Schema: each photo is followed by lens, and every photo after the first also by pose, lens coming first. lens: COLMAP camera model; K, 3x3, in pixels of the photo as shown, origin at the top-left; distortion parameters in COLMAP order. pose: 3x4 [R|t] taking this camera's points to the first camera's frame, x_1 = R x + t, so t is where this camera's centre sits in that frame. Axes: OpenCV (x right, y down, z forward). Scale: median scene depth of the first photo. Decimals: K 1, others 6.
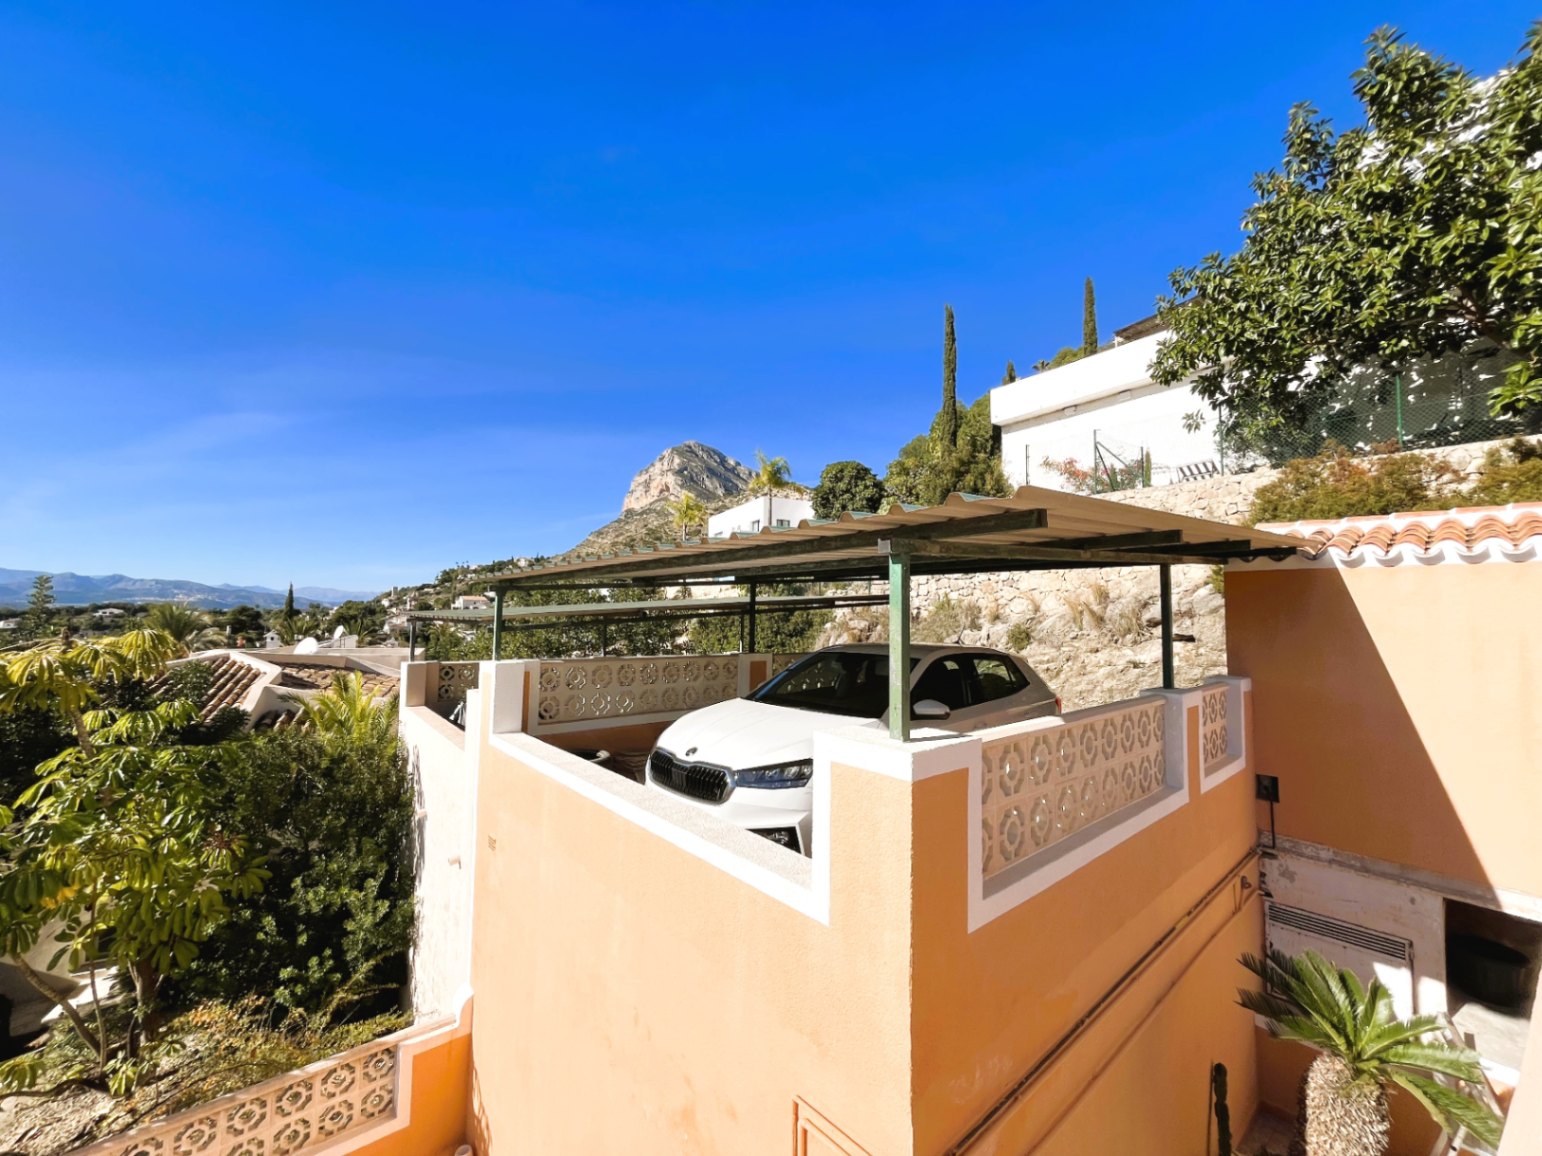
lens RADIAL K [[618.8, 0, 771.0], [0, 618.8, 578.0], [0, 0, 1]] dist [-0.000709, -0.000273]
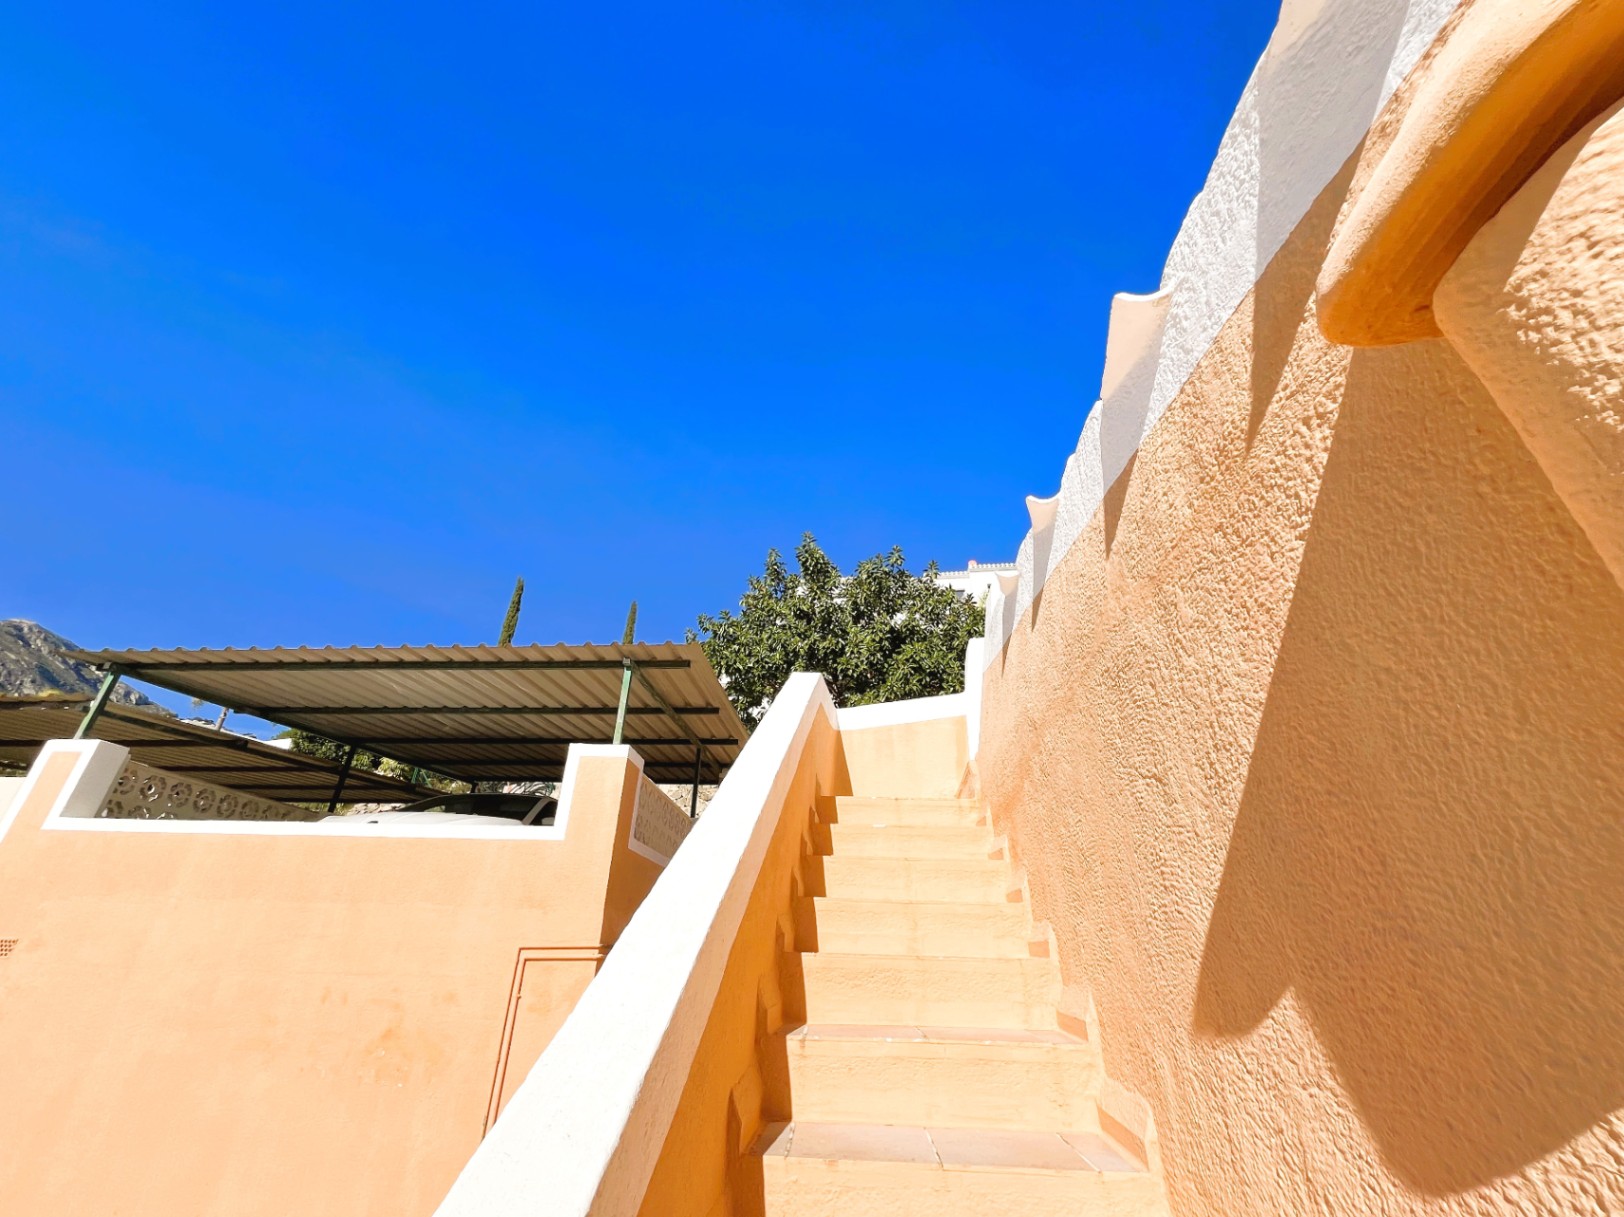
lens RADIAL K [[650.2, 0, 812.0], [0, 650.2, 608.5], [0, 0, 1]] dist [-0.000621, -0.000059]
pose [[0.689787, 0.338630, 0.639941, -0.203324], [-0.053275, 0.905224, -0.421582, 0.162114], [-0.722050, 0.256709, 0.642452, -0.230937]]
